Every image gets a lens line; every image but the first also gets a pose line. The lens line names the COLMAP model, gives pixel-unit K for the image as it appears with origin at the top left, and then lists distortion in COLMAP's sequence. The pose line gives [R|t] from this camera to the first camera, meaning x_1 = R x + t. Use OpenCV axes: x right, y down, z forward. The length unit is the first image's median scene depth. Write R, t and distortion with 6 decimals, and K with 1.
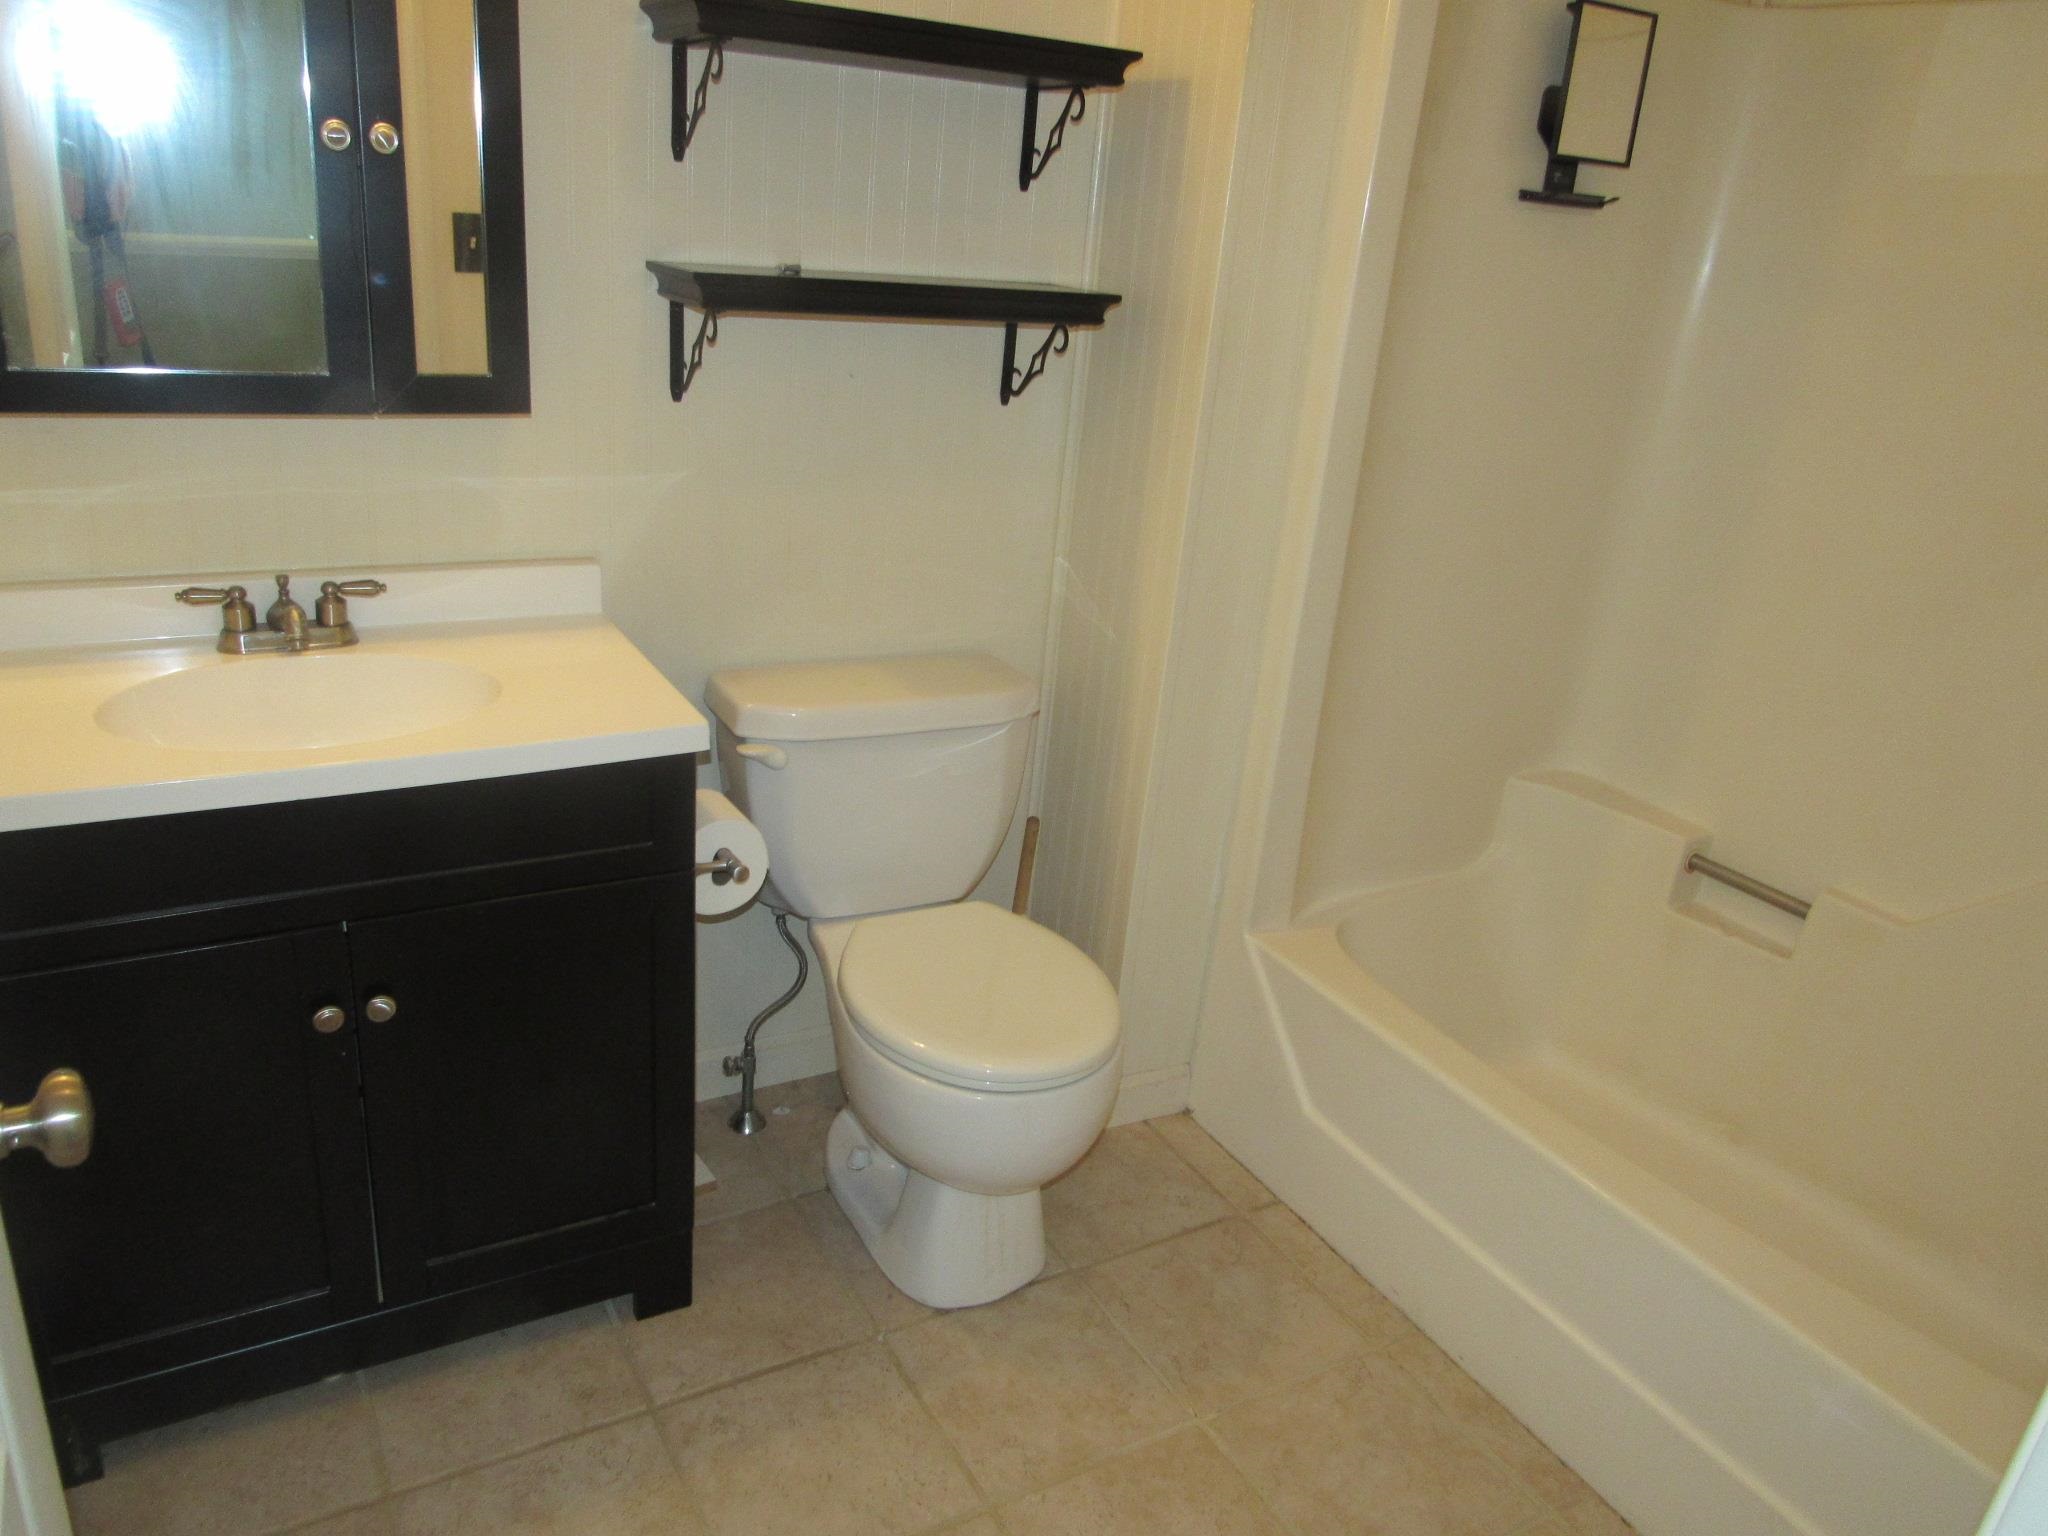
lens RADIAL K [[1467.9, 0, 1015.6], [0, 1467.9, 765.0], [0, 0, 1]] dist [-0.022945, 0.001823]
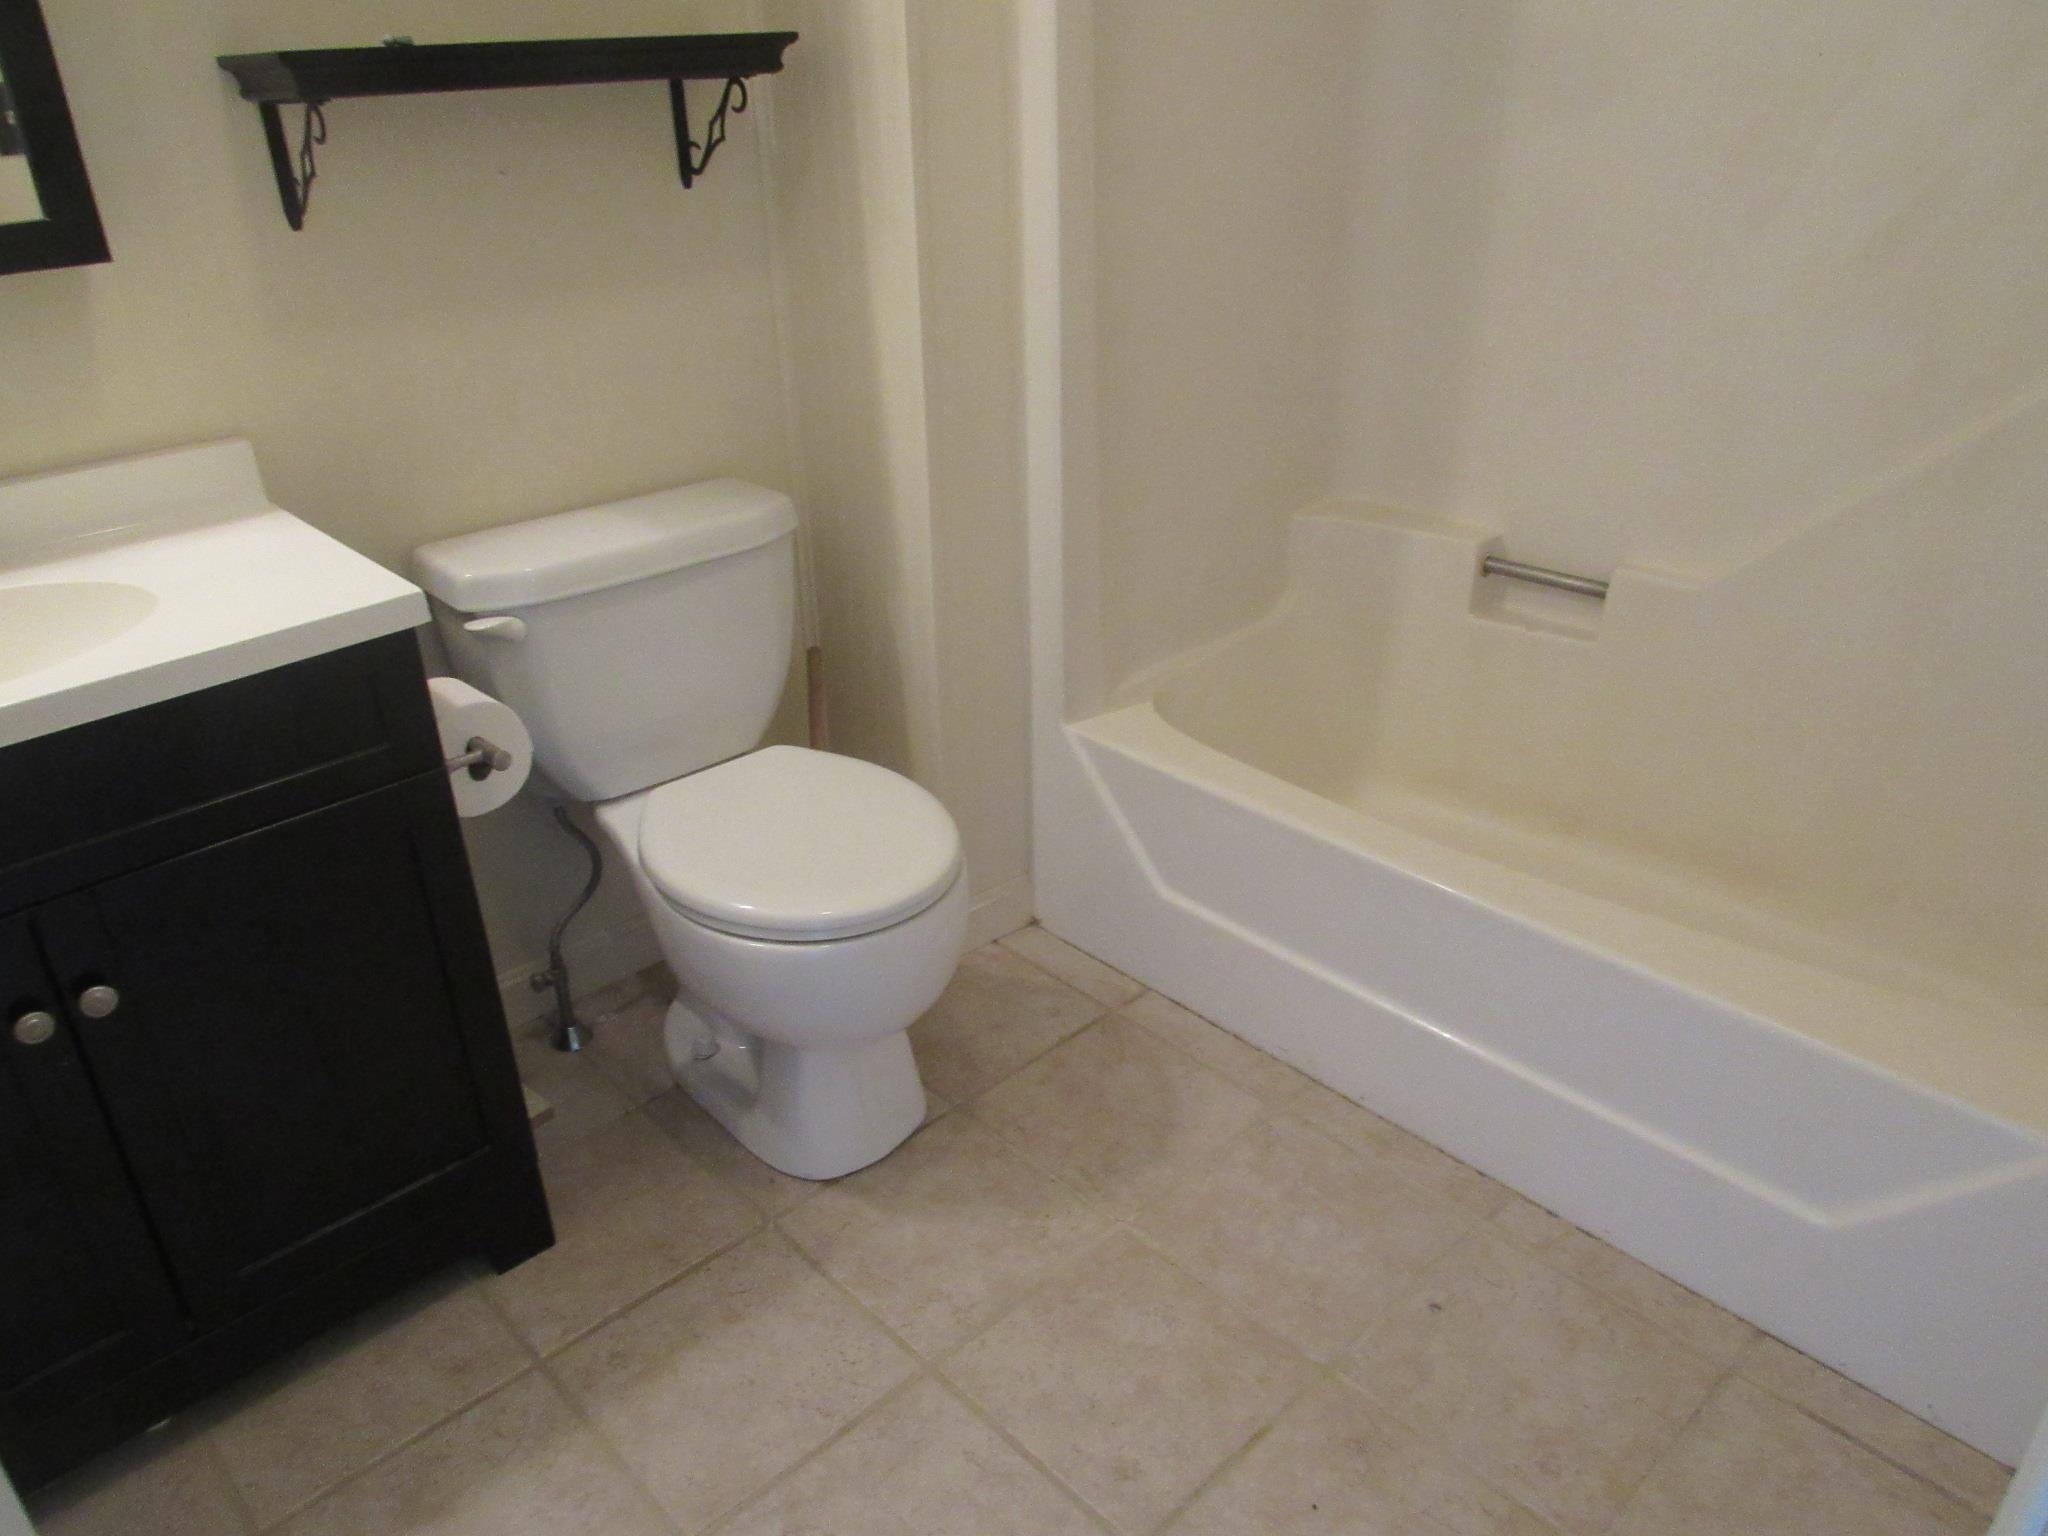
lens RADIAL K [[1462.6, 0, 1021.4], [0, 1462.6, 777.4], [0, 0, 1]] dist [-0.027628, -0.004494]
pose [[0.967062, -0.203826, 0.152469, -0.021680], [0.186054, 0.974801, 0.123069, 0.031557], [-0.173712, -0.090648, 0.980616, 0.093946]]
